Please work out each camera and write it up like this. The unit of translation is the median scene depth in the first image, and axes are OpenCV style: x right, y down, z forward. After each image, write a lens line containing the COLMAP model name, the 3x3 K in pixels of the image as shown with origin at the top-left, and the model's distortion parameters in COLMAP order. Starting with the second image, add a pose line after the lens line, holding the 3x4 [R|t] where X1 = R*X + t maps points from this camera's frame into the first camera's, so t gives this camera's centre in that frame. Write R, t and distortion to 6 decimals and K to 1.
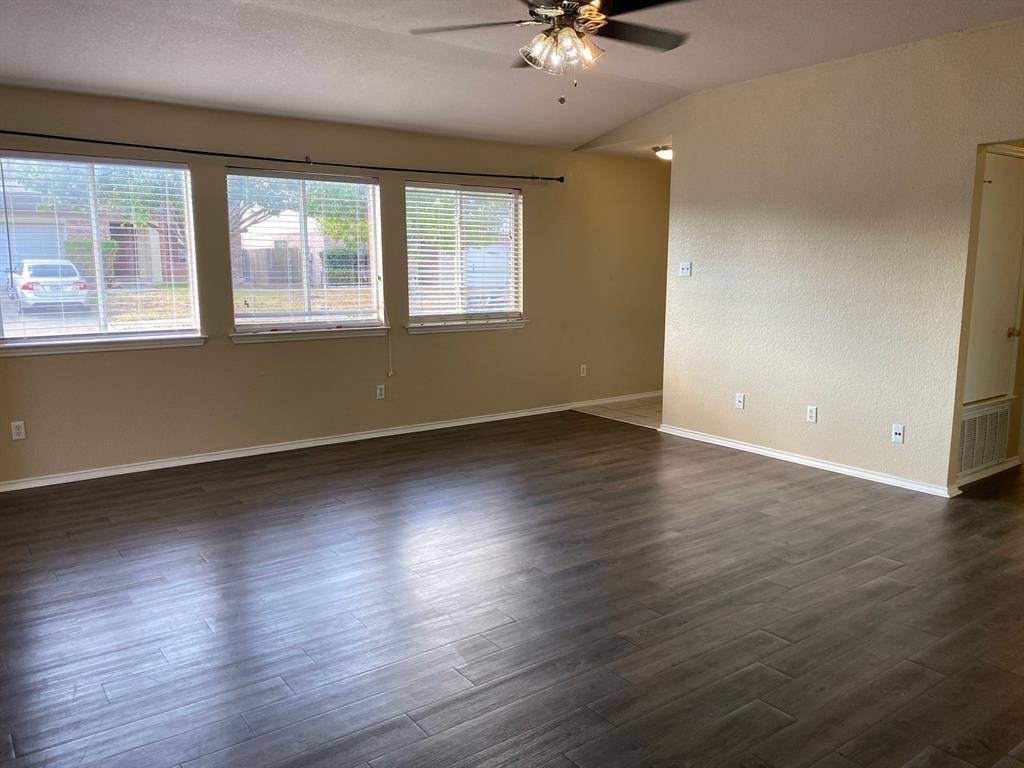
lens RADIAL K [[781.2, 0, 506.2], [0, 781.2, 385.9], [0, 0, 1]] dist [0.015196, -0.030612]
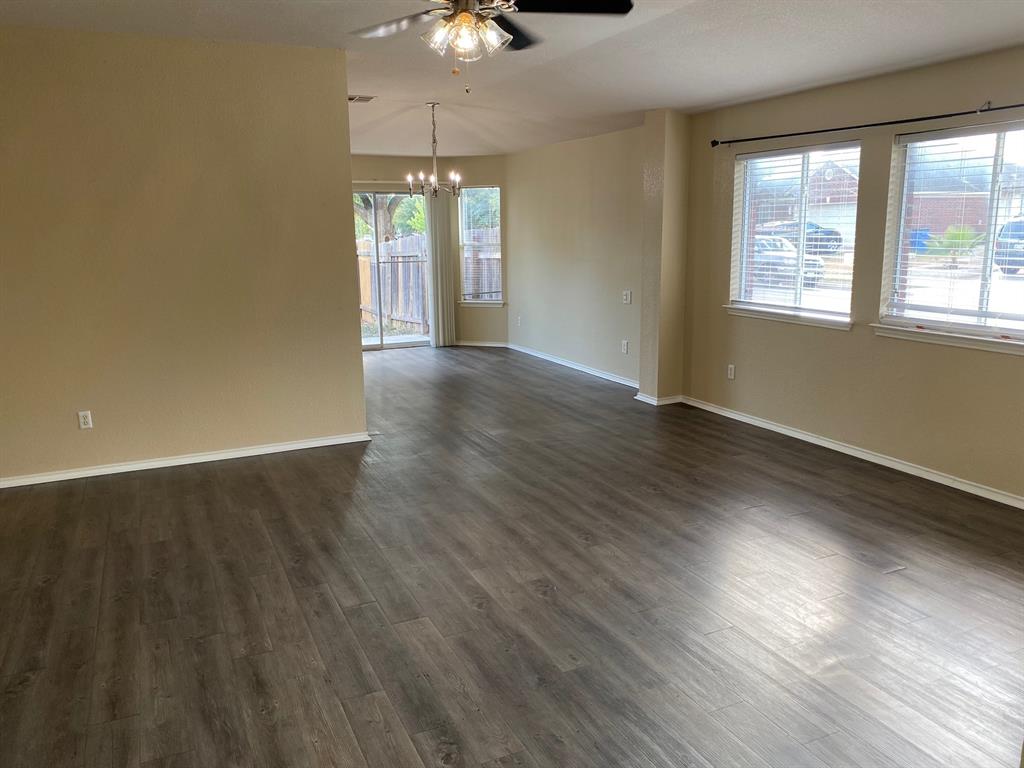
lens RADIAL K [[781.2, 0, 502.3], [0, 781.2, 375.9], [0, 0, 1]] dist [0.015196, -0.030612]
pose [[-0.198648, 0.186631, -0.962137, 0.674192], [-0.141198, 0.966010, 0.216535, -0.157211], [0.969847, 0.178866, -0.165544, 0.817621]]
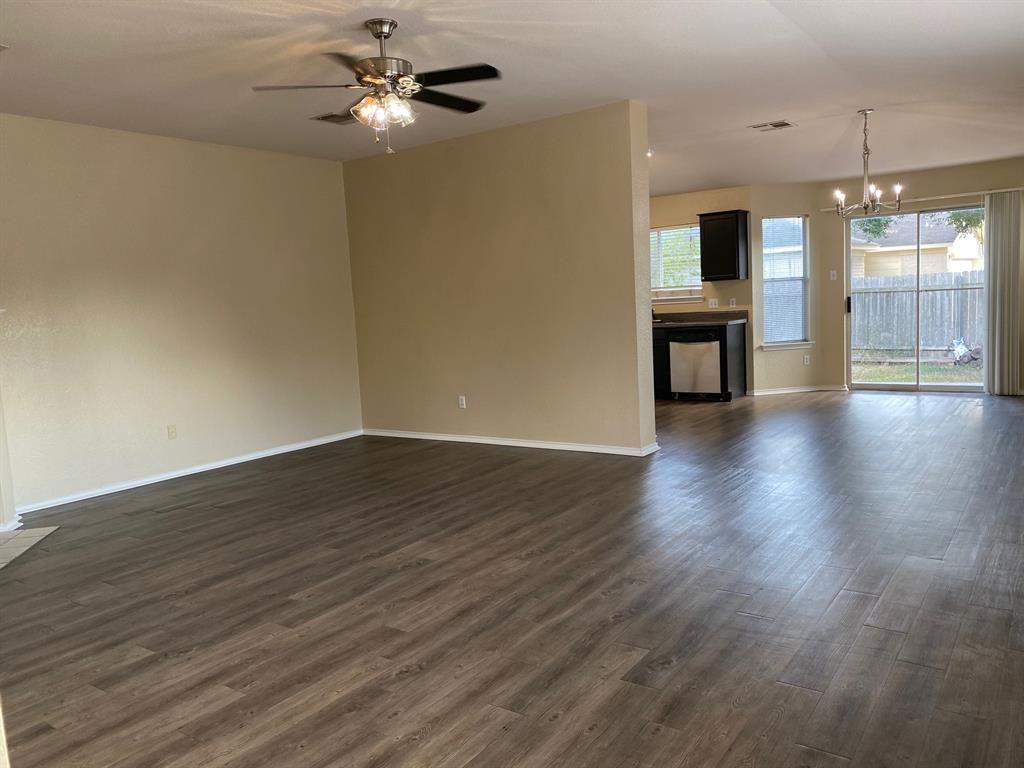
lens RADIAL K [[781.2, 0, 509.7], [0, 781.2, 387.3], [0, 0, 1]] dist [0.015196, -0.030612]
pose [[-0.947428, 0.087964, -0.307640, 0.192082], [0.004056, 0.964693, 0.263347, -0.213352], [0.319943, 0.248254, -0.914334, 1.464717]]
